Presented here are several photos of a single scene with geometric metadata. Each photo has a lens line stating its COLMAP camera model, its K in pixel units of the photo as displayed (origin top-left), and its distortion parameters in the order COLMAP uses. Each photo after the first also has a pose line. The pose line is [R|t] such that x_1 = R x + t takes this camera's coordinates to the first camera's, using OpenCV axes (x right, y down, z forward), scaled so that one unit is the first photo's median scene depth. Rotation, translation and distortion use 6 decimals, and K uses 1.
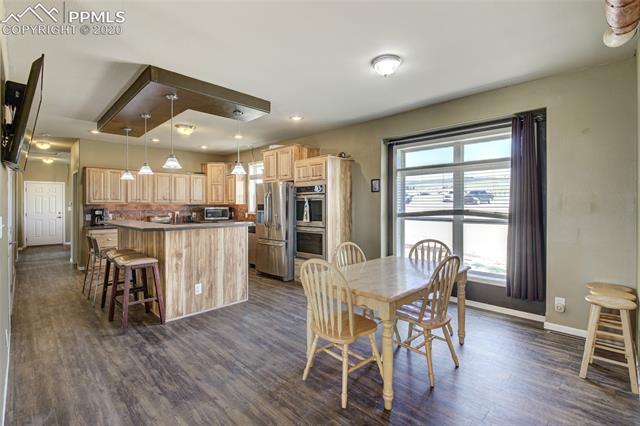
lens RADIAL K [[296.2, 0, 319.7], [0, 296.2, 207.7], [0, 0, 1]] dist [-0.000428, -0.000064]
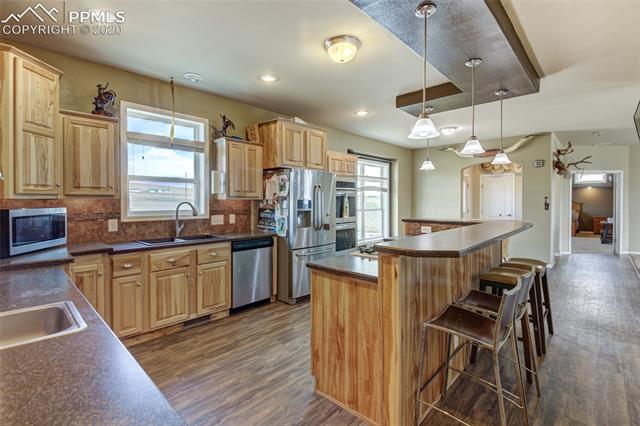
lens RADIAL K [[296.2, 0, 319.6], [0, 296.2, 208.3], [0, 0, 1]] dist [-0.000428, -0.000064]
pose [[-0.016226, -0.010832, 0.999810, -0.998497], [0.019709, 0.999744, 0.011151, 0.002325], [-0.999674, 0.019886, -0.016008, 1.085605]]
